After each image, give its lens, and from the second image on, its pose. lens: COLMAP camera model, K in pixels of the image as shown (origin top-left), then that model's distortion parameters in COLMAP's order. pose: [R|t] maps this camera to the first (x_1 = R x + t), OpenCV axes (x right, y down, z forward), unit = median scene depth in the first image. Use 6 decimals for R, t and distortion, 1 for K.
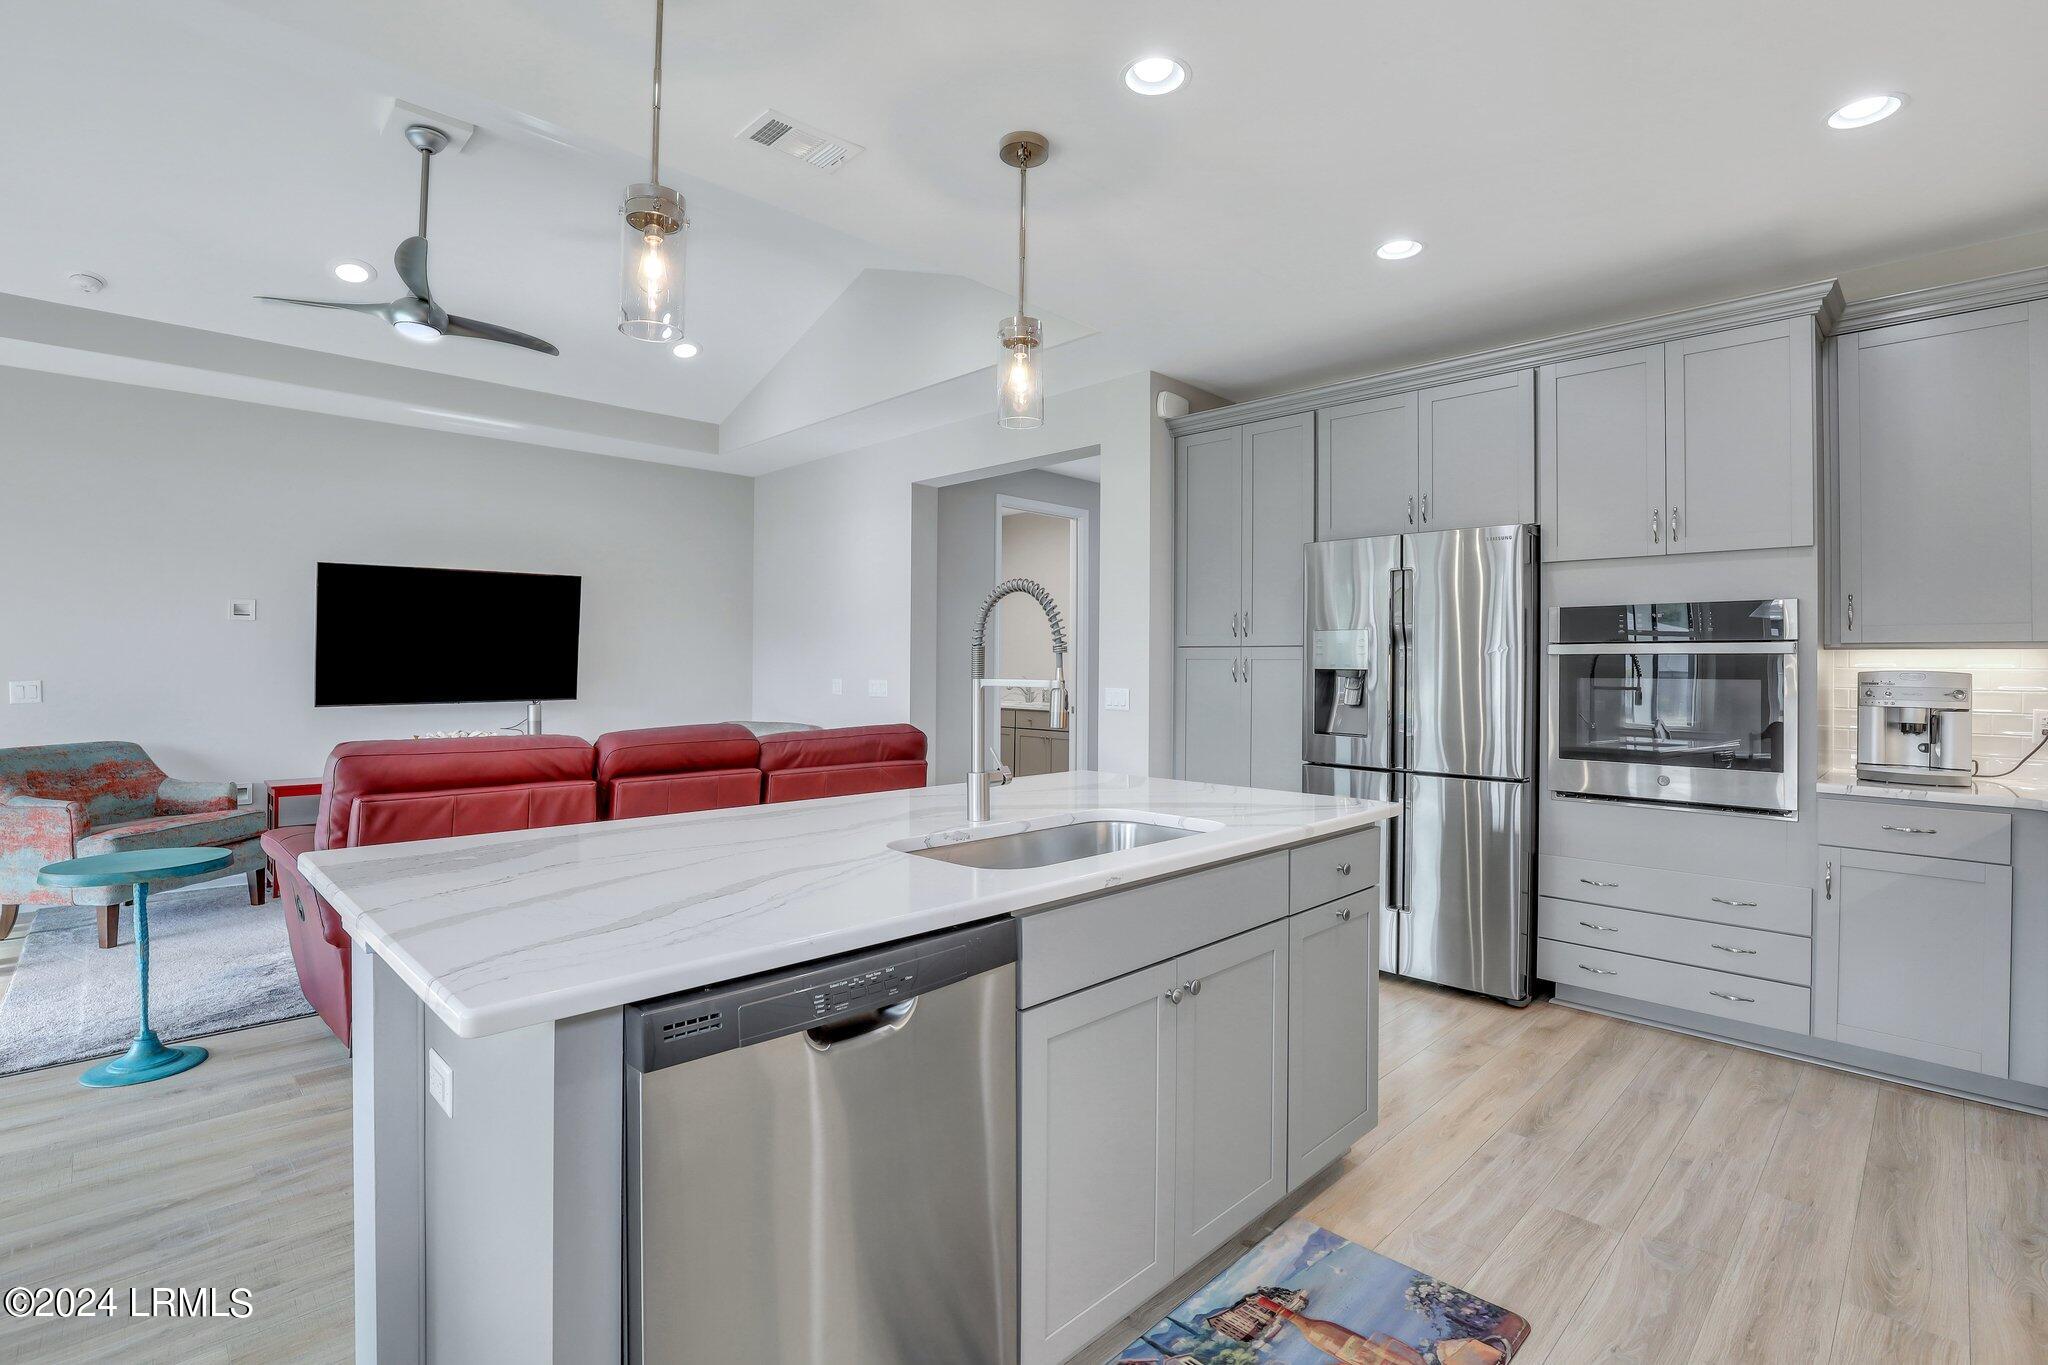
lens RADIAL K [[941.9, 0, 1032.1], [0, 941.9, 675.7], [0, 0, 1]] dist [-0.027472, 0.003184]
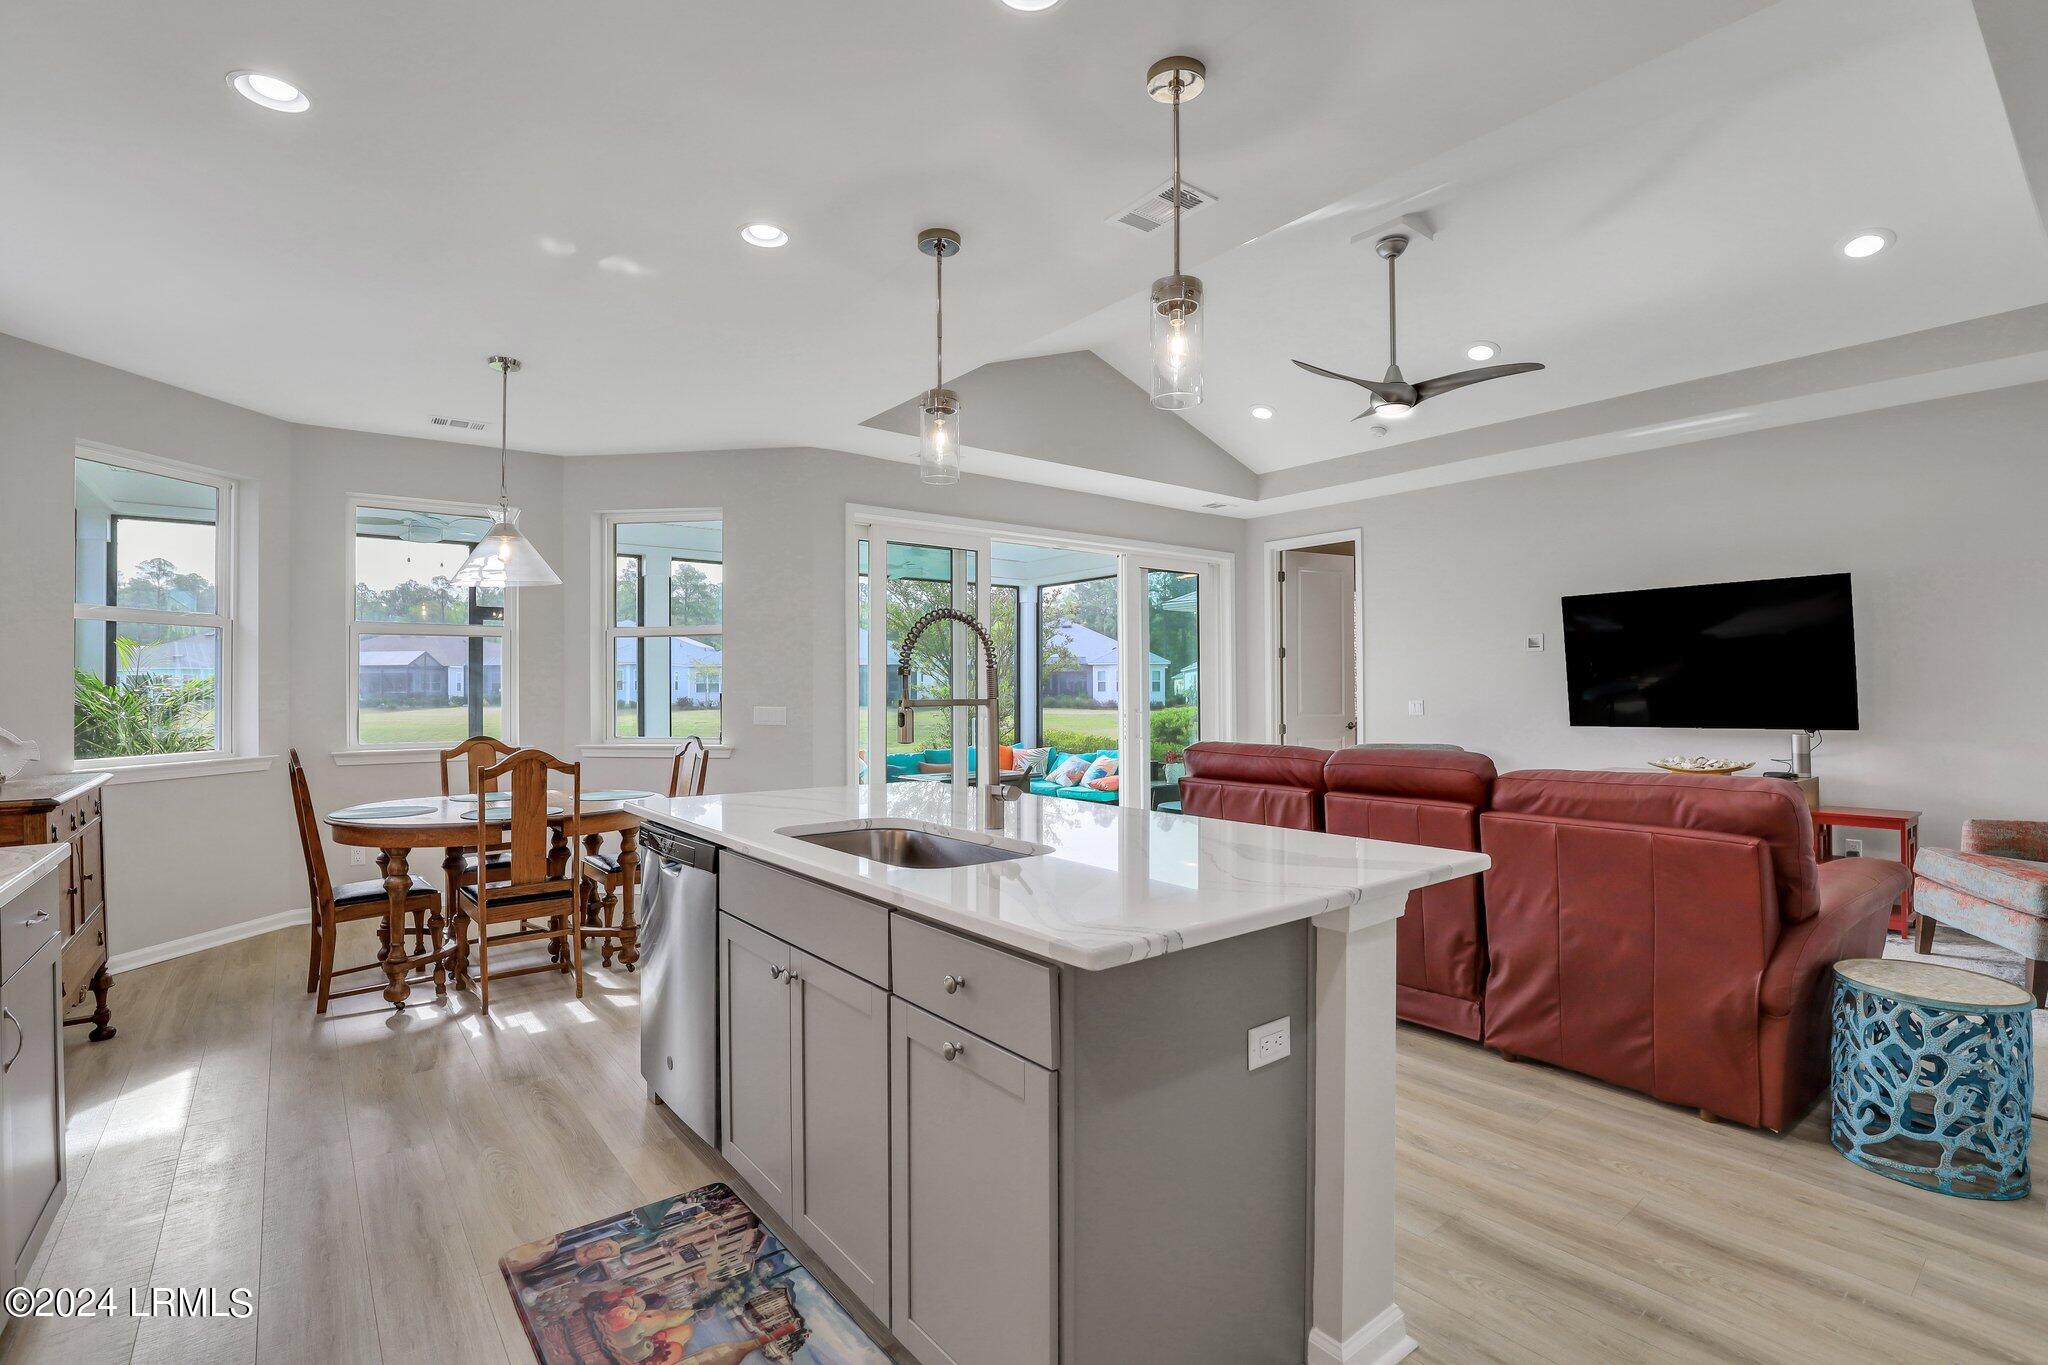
lens RADIAL K [[941.9, 0, 1024.2], [0, 941.9, 685.6], [0, 0, 1]] dist [-0.027472, 0.003184]
pose [[-0.114132, -0.009123, -0.993424, 0.659246], [-0.005333, 0.999949, -0.008570, -0.002492], [0.993451, 0.004320, -0.114175, 0.740975]]
